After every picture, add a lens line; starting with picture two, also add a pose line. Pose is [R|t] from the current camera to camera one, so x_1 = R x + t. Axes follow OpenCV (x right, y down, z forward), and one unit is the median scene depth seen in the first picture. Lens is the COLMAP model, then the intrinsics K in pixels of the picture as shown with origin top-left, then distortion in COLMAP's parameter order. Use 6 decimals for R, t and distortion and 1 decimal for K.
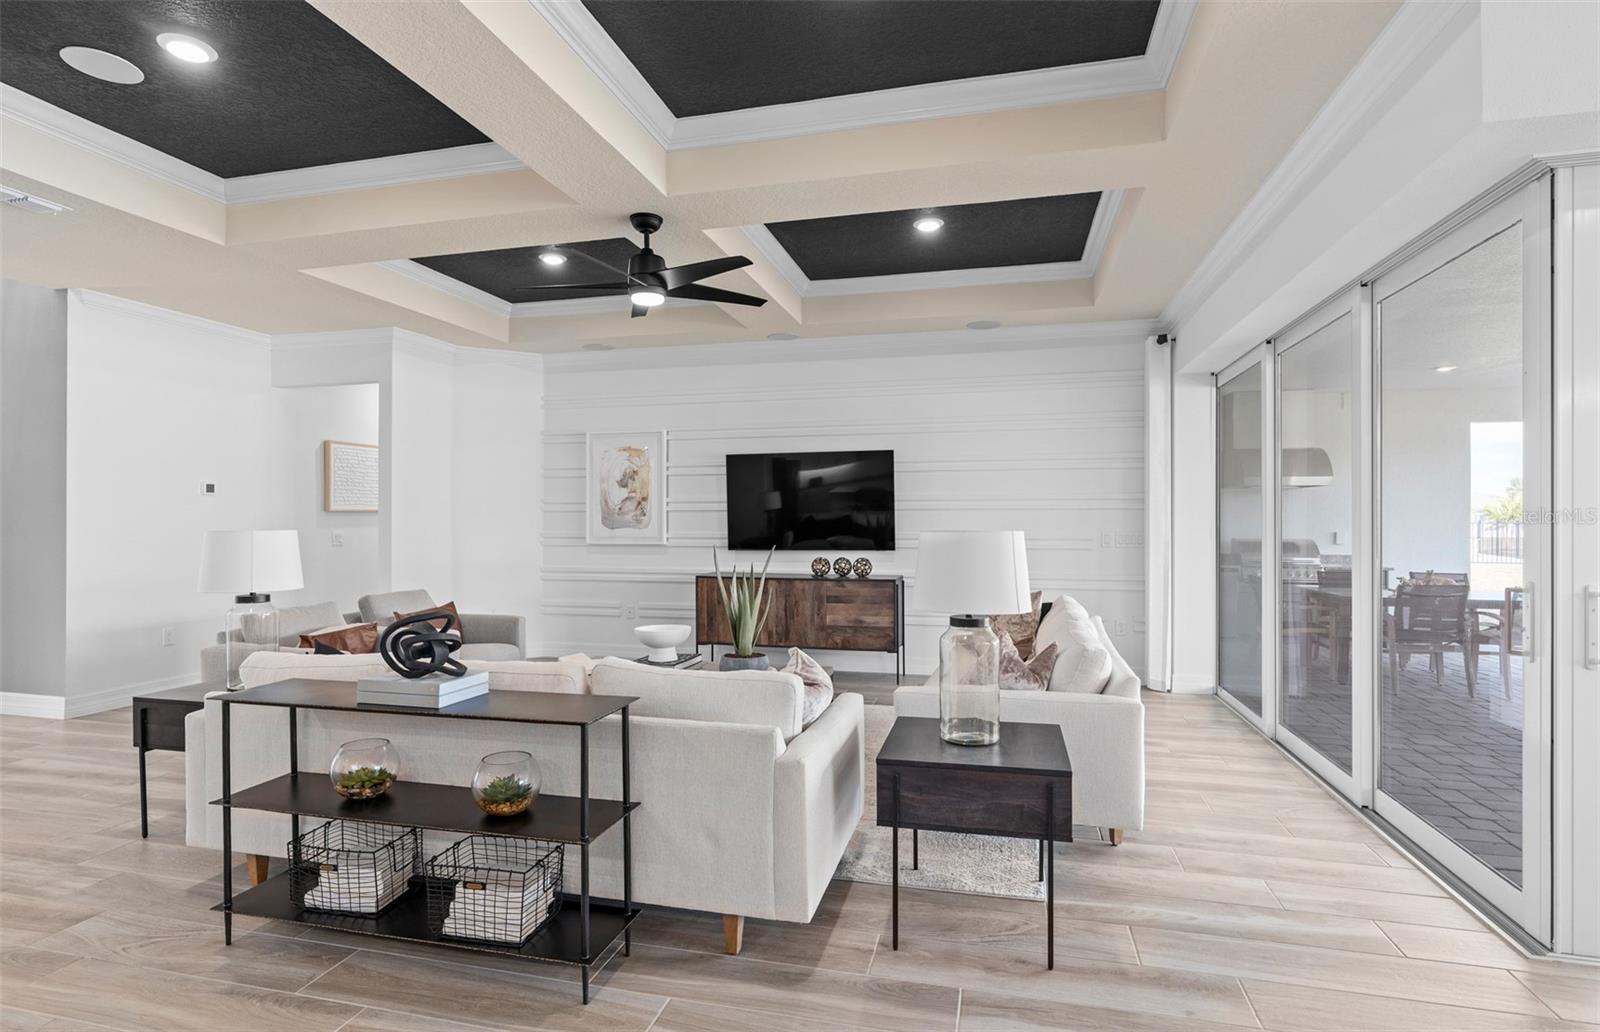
lens RADIAL K [[809.5, 0, 800.0], [0, 809.5, 516.0], [0, 0, 1]] dist [-0.005190, -0.000605]
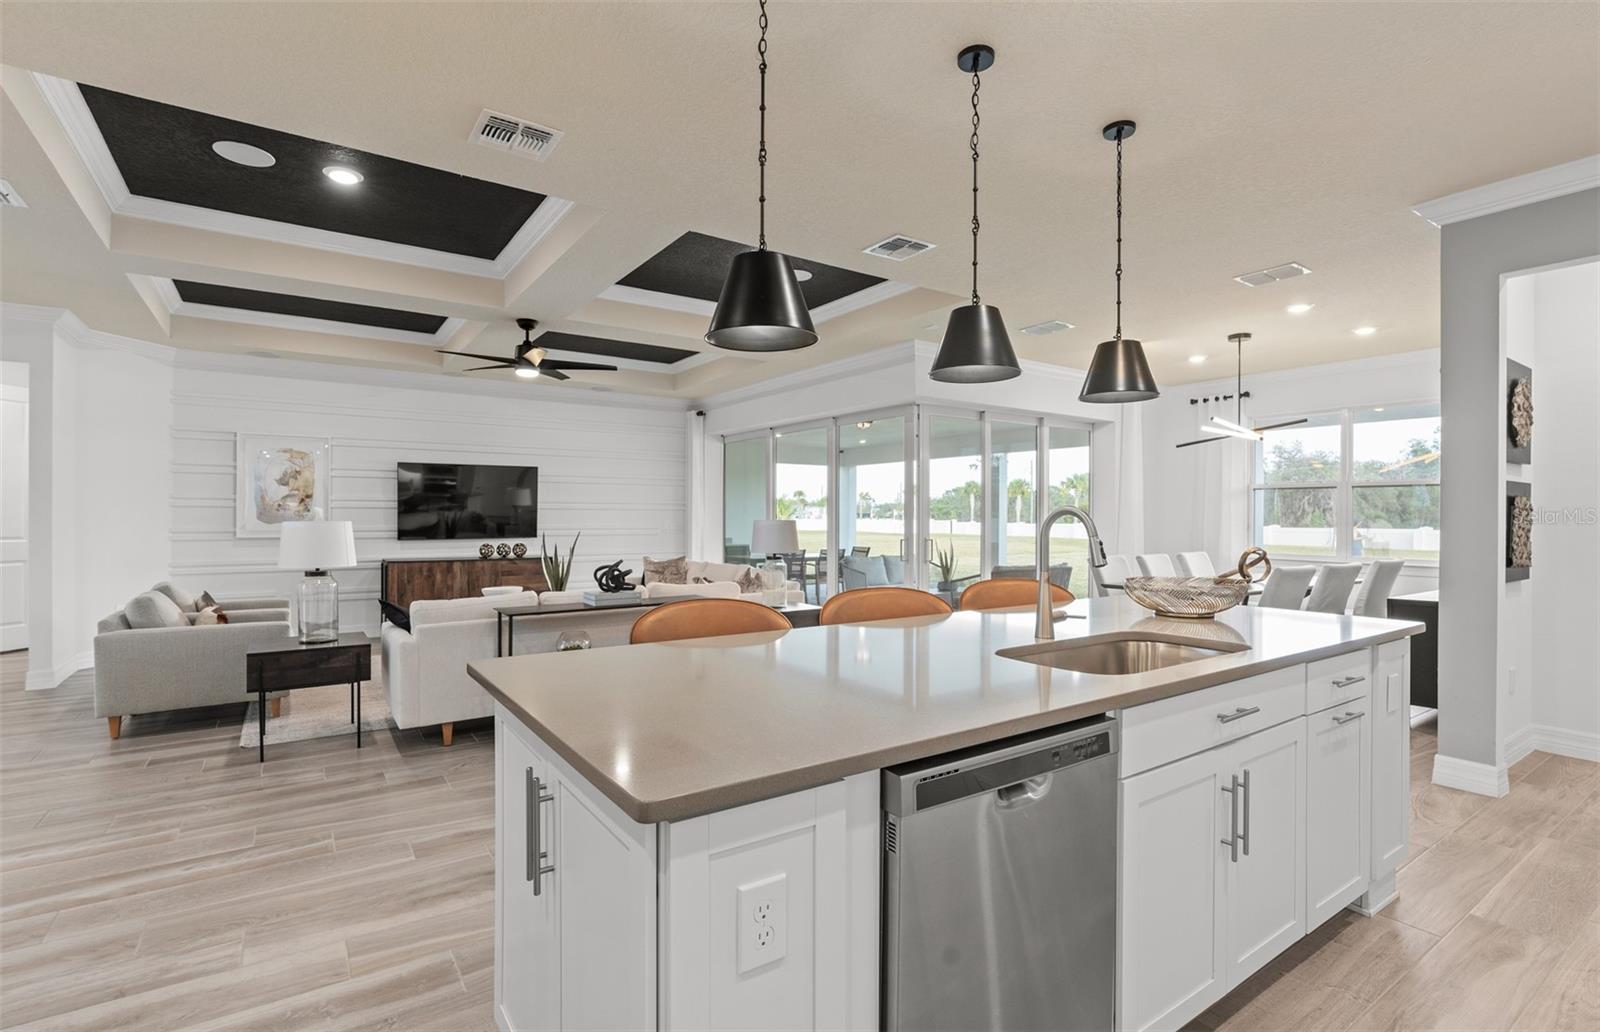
lens RADIAL K [[742.5, 0, 800.0], [0, 742.5, 516.0], [0, 0, 1]] dist [-0.002860, 0.000368]
pose [[0.660207, 0.004404, 0.751071, -0.550663], [-0.005560, 0.999984, -0.000975, 0.003426], [-0.751063, -0.003532, 0.660221, -0.200849]]
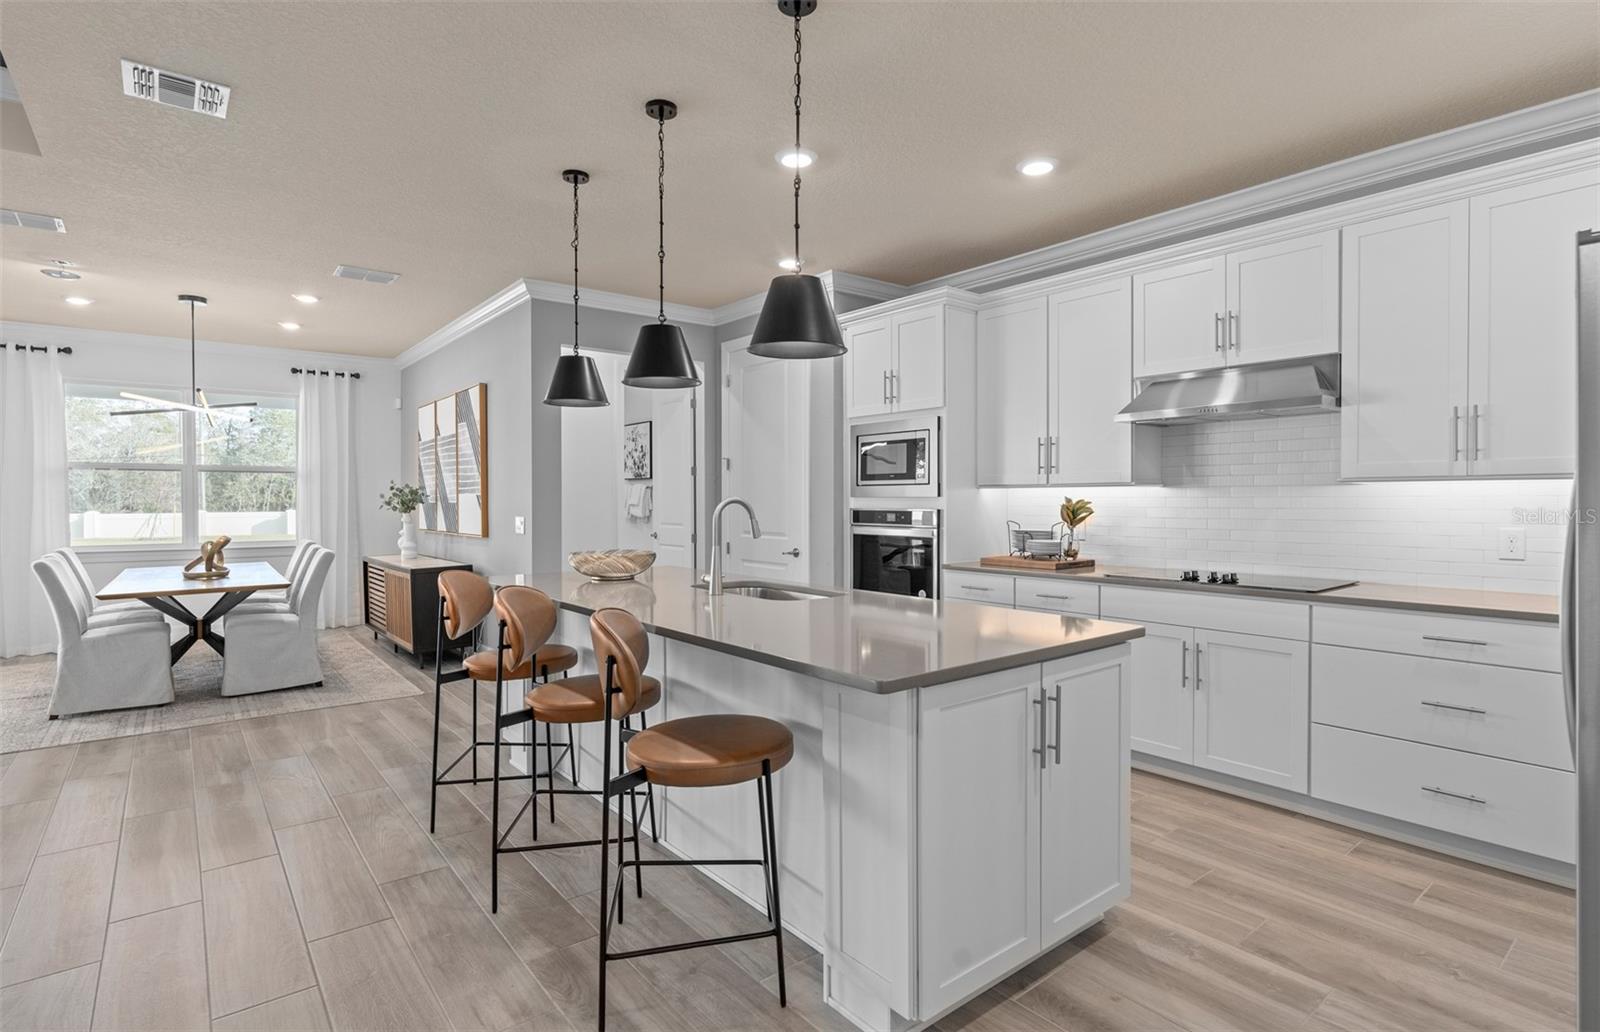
lens RADIAL K [[786.7, 0, 799.0], [0, 786.7, 507.6], [0, 0, 1]] dist [-0.001120, 0.000271]
pose [[-0.793717, -0.002551, 0.608281, -0.551356], [0.003178, 0.999960, 0.008339, 0.000655], [-0.608278, 0.008552, -0.793678, 0.281288]]
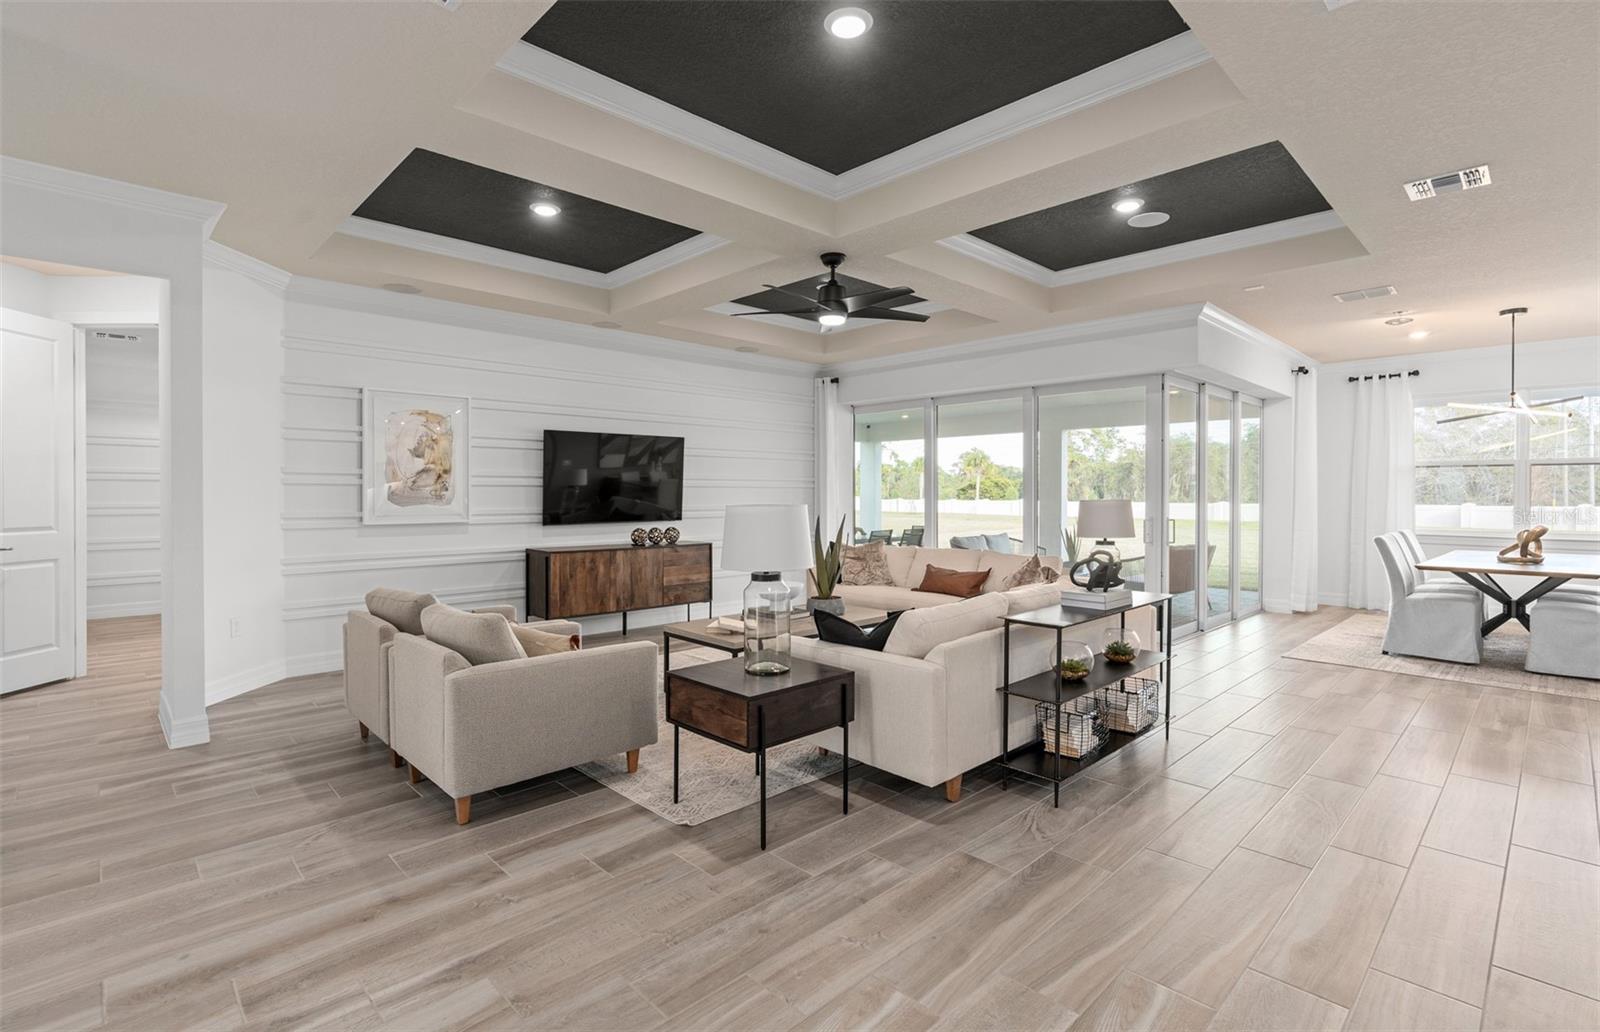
lens RADIAL K [[738.4, 0, 806.7], [0, 738.4, 500.5], [0, 0, 1]] dist [0.000567, 0.000132]
pose [[0.525314, -0.005795, 0.850889, -0.721156], [-0.003250, 0.999956, 0.008817, 0.002320], [-0.850903, -0.007397, 0.525272, 0.257957]]
